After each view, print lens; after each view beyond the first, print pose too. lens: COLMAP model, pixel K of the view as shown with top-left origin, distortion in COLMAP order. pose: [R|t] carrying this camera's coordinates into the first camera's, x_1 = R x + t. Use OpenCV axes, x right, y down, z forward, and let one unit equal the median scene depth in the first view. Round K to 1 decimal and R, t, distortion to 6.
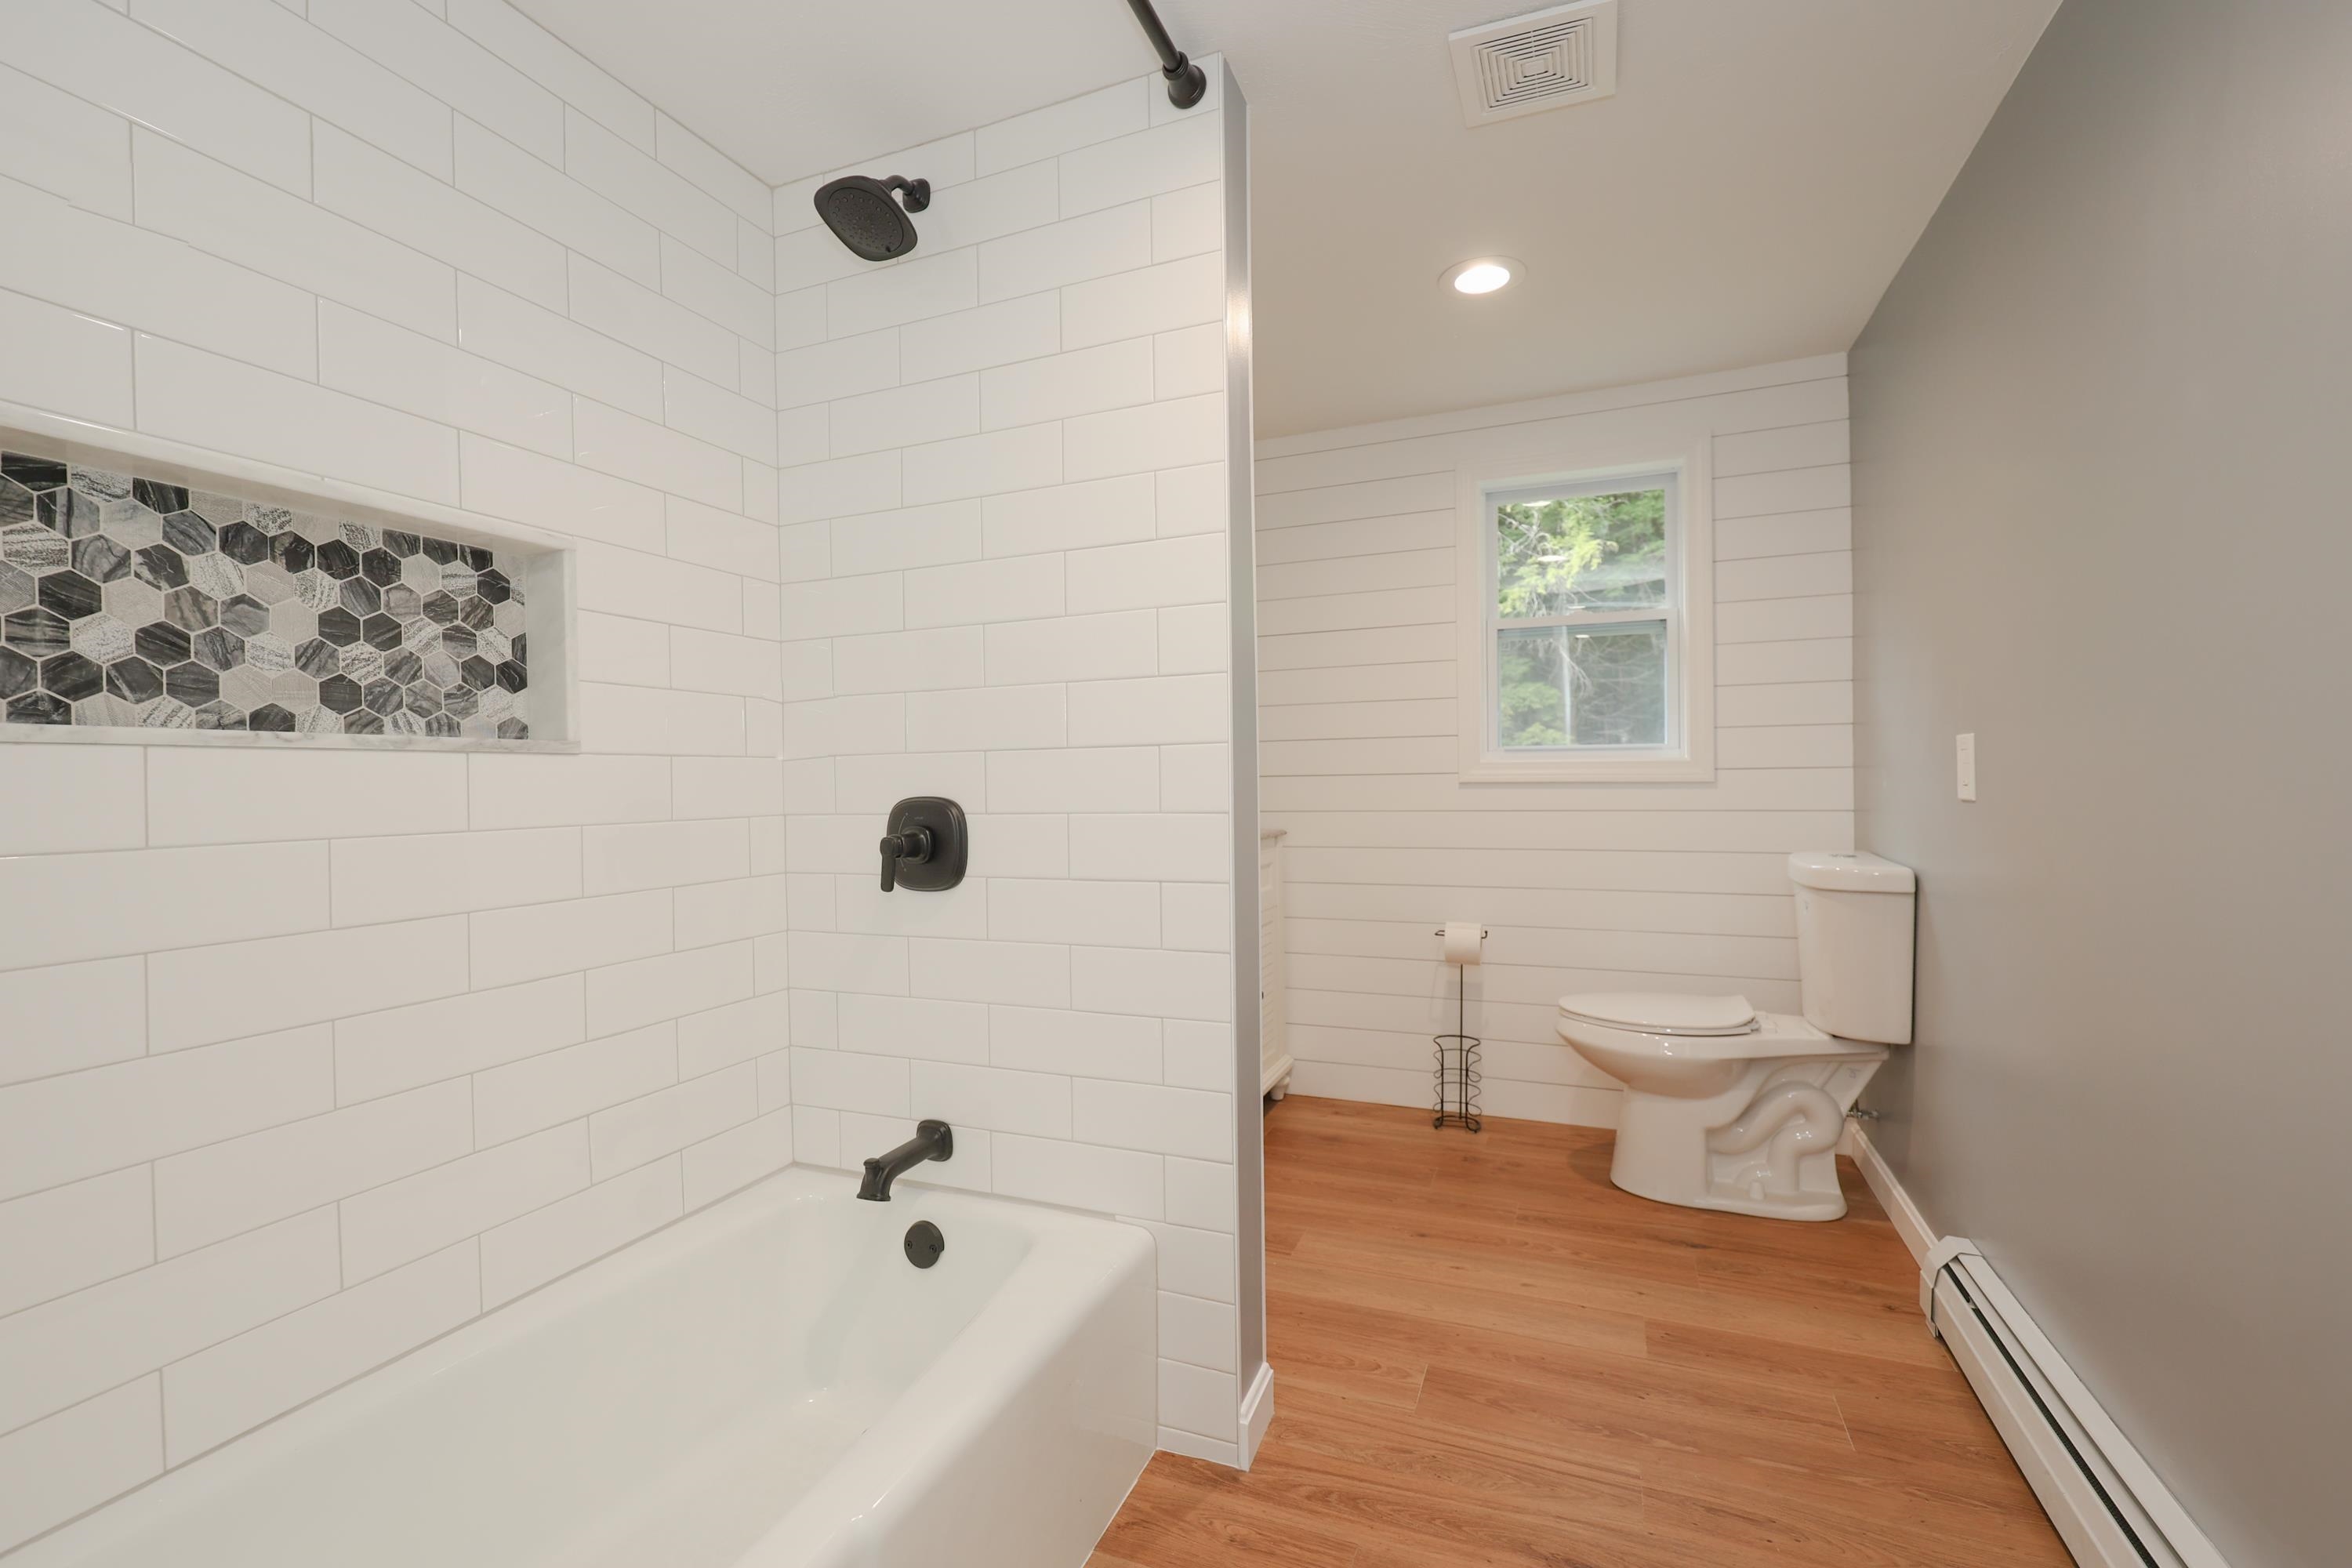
lens RADIAL K [[995.8, 0, 1183.8], [0, 995.8, 781.4], [0, 0, 1]] dist [0.015805, 0.000407]
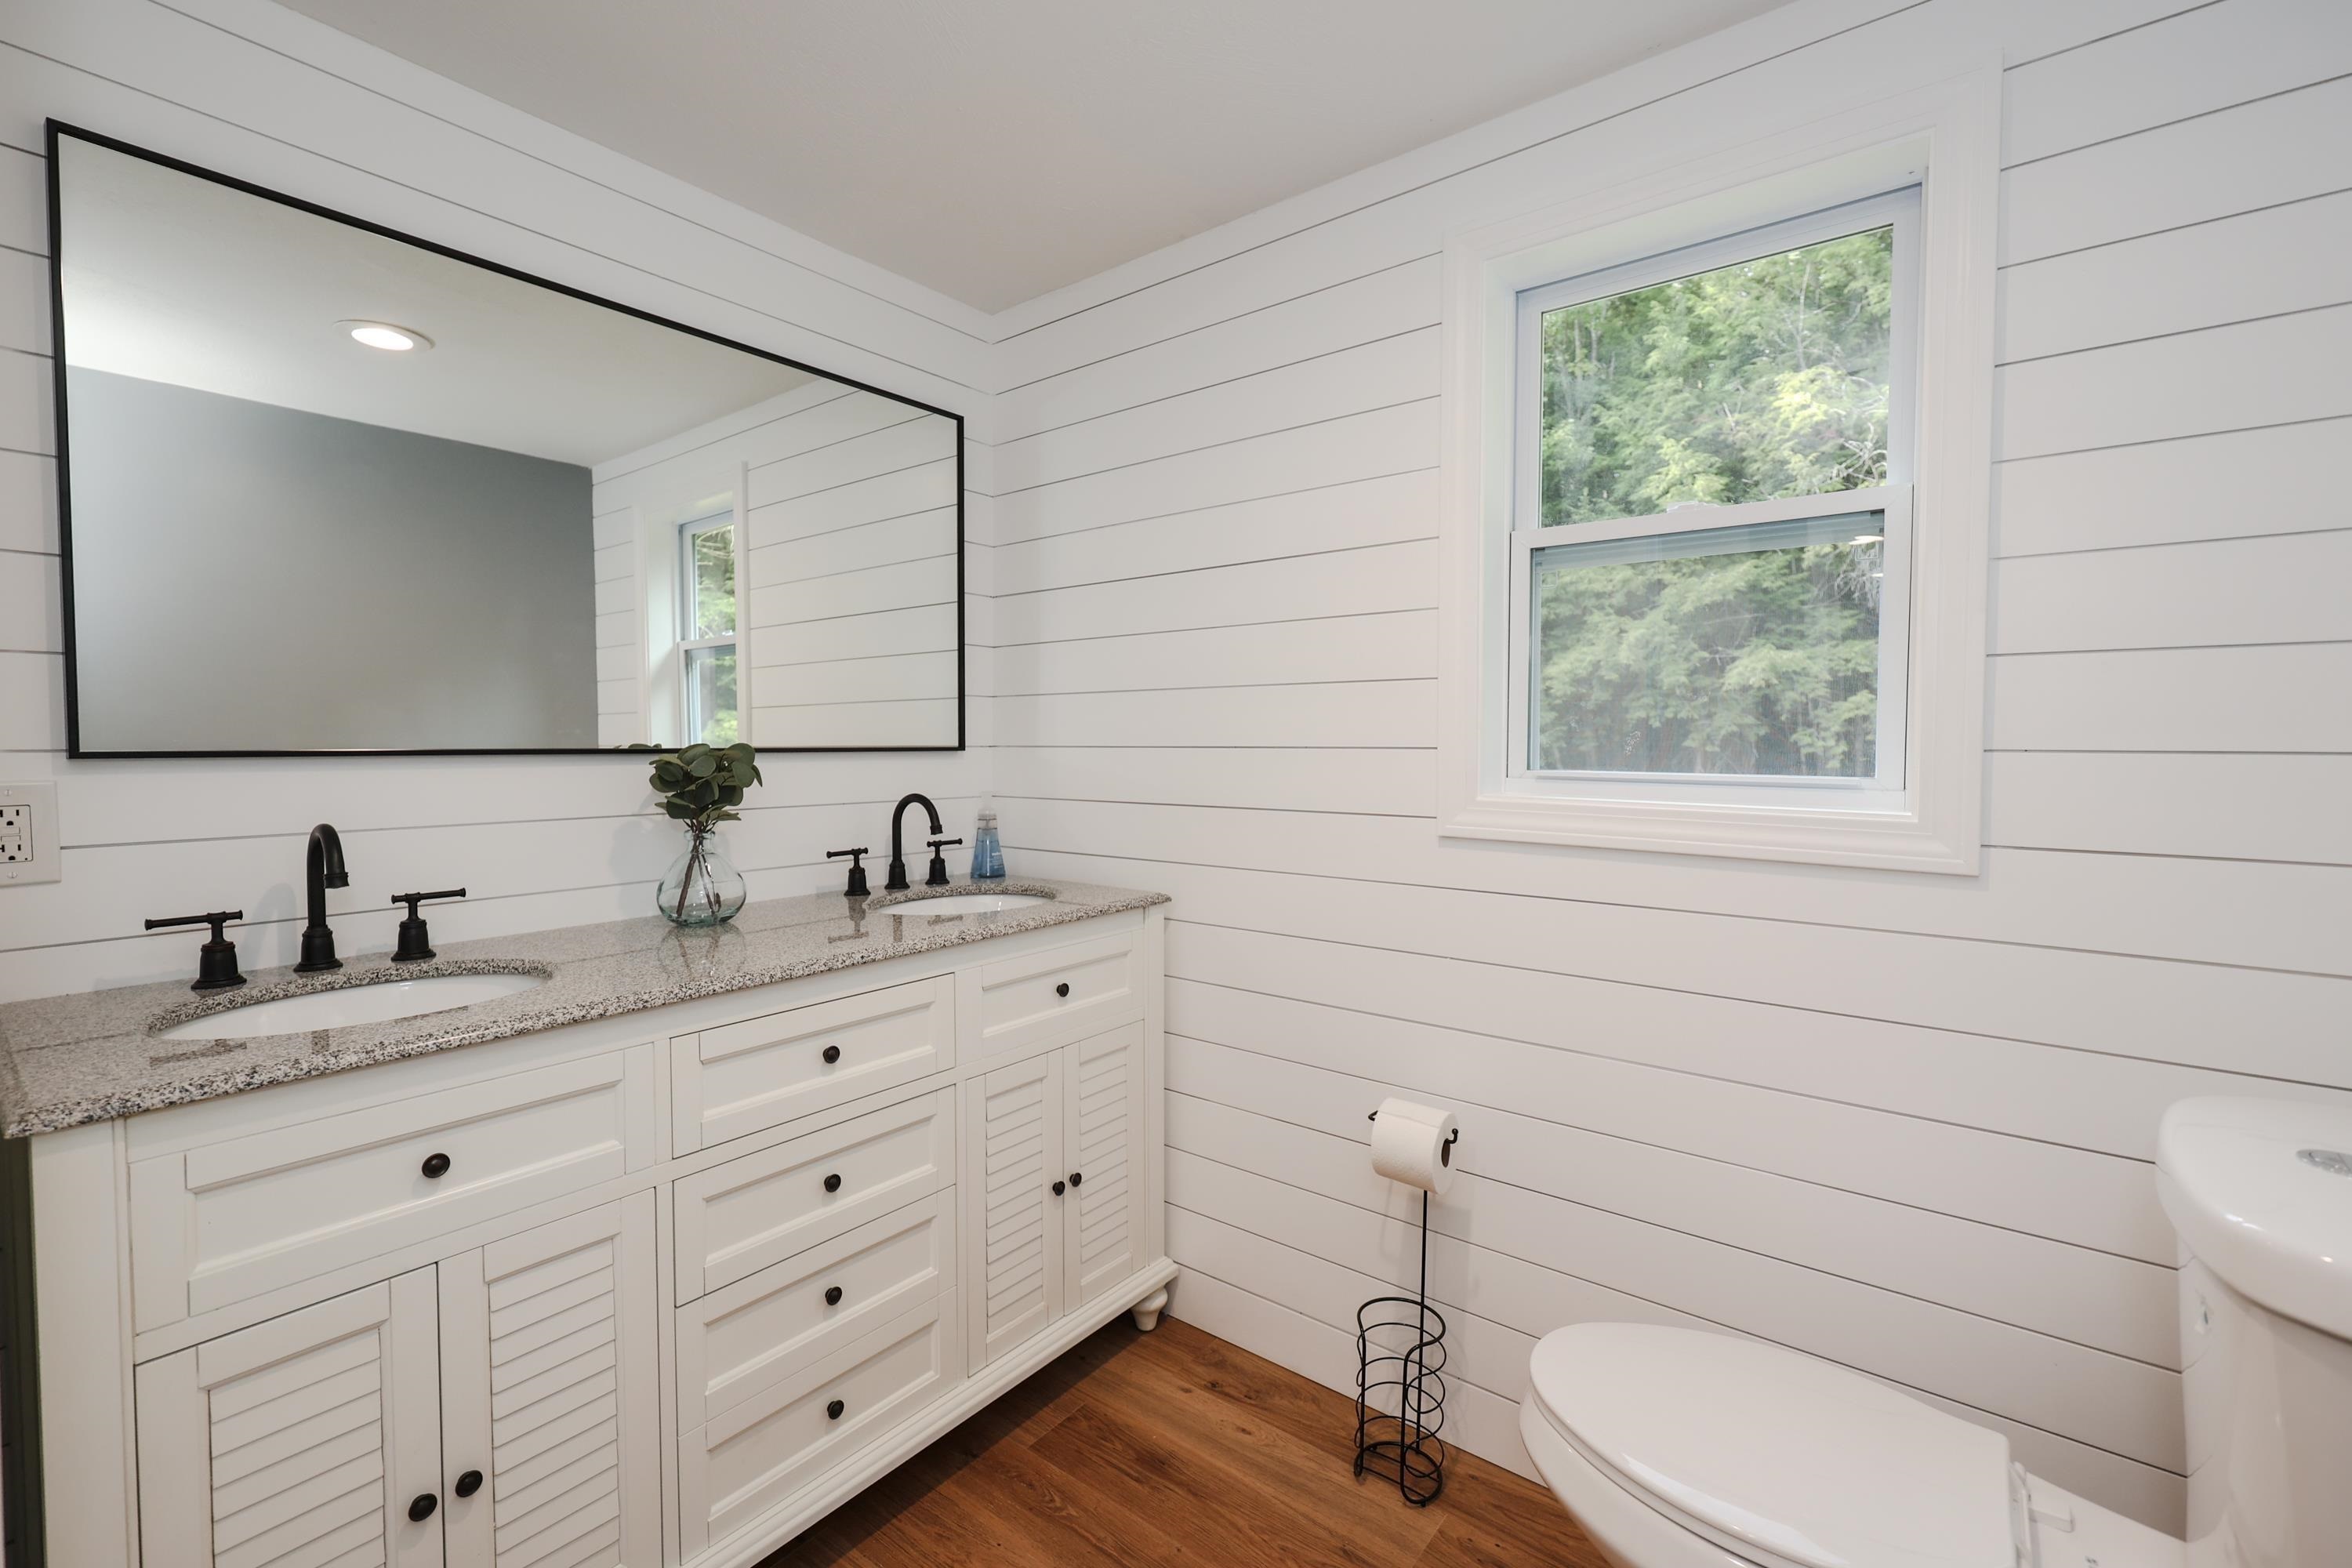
lens RADIAL K [[995.8, 0, 1173.2], [0, 995.8, 775.8], [0, 0, 1]] dist [0.015805, 0.000407]
pose [[0.961092, 0.028553, -0.274748, 0.287632], [-0.019649, 0.999190, 0.035107, -0.047972], [0.275528, -0.028343, 0.960875, 0.444253]]
